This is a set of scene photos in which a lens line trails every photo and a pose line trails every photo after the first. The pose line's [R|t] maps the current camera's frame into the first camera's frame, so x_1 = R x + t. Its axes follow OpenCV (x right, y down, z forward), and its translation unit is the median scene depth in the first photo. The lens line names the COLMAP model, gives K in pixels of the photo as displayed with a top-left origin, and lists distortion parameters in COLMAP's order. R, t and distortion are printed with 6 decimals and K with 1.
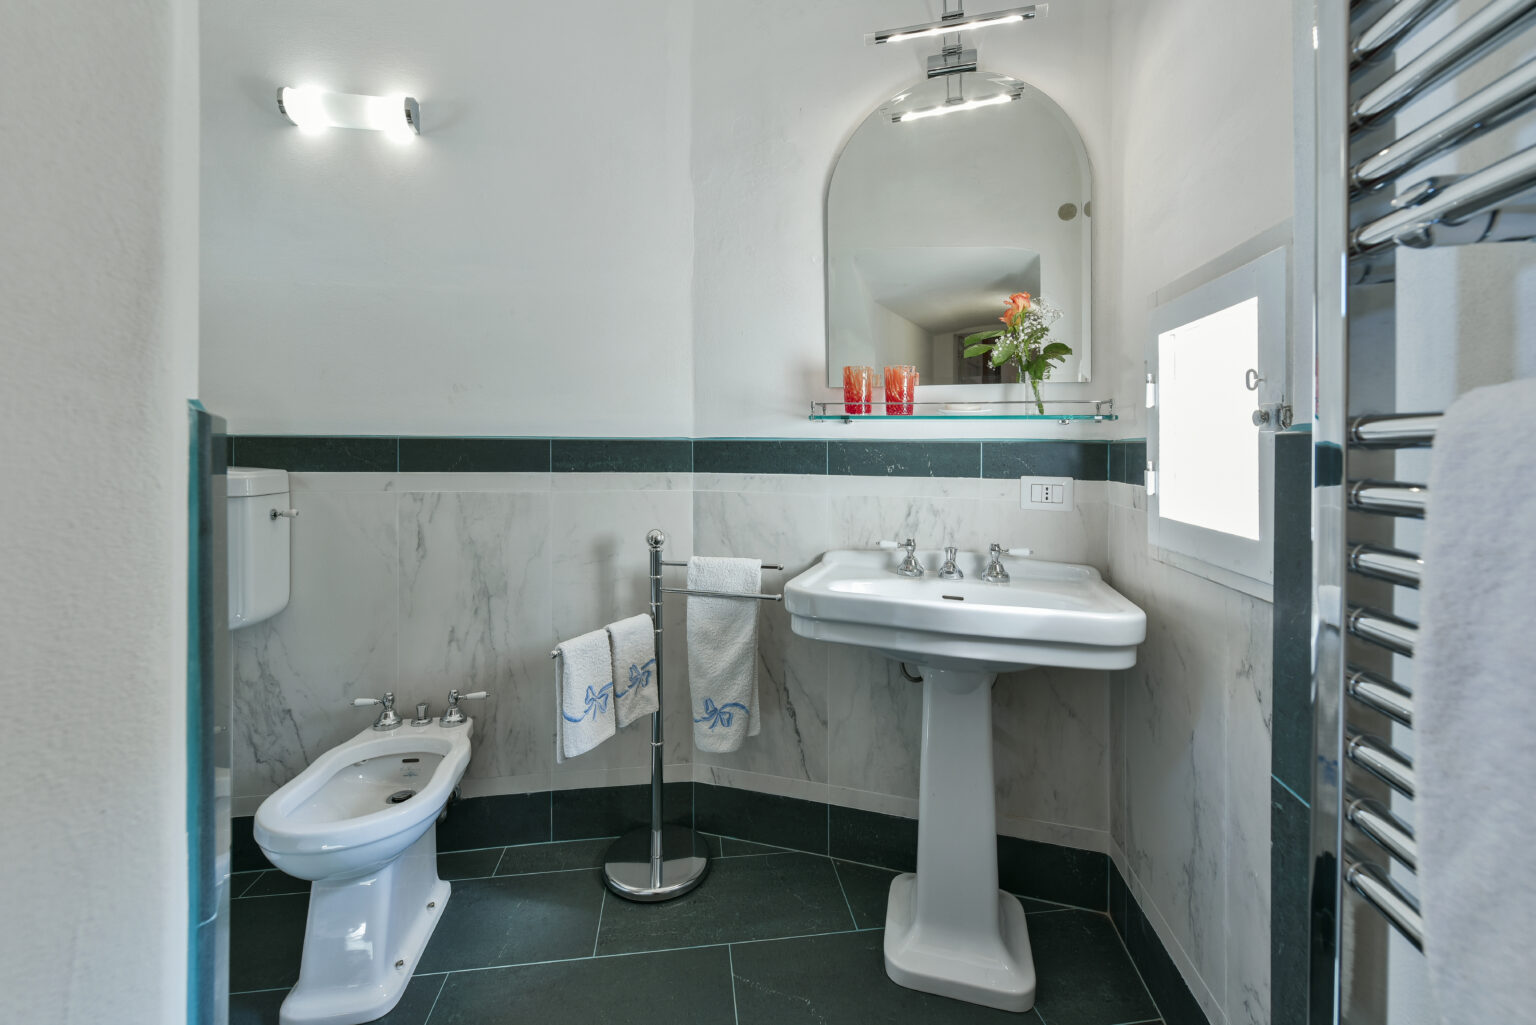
lens RADIAL K [[598.8, 0, 768.0], [0, 598.8, 512.5], [0, 0, 1]] dist [-0.000314, 0.000009]
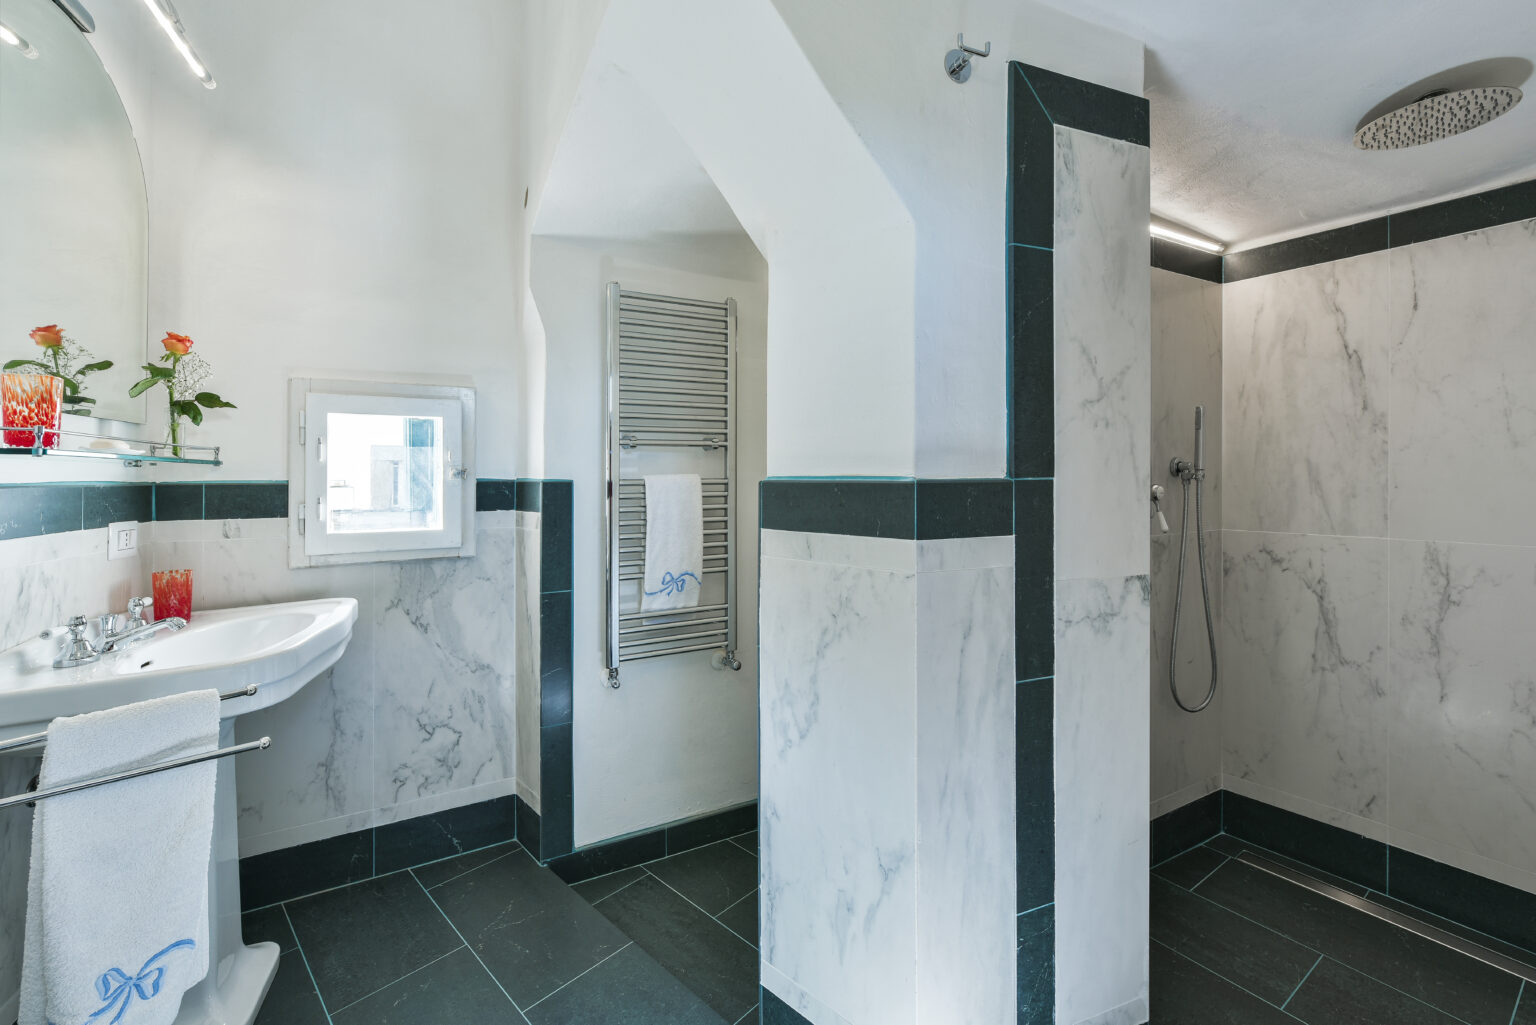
lens RADIAL K [[598.8, 0, 768.0], [0, 598.8, 512.5], [0, 0, 1]] dist [-0.000314, 0.000009]
pose [[-0.650109, -0.040897, 0.758739, -0.957835], [0.094911, 0.986359, 0.134488, -0.111057], [-0.753890, 0.159444, -0.637360, 0.898201]]
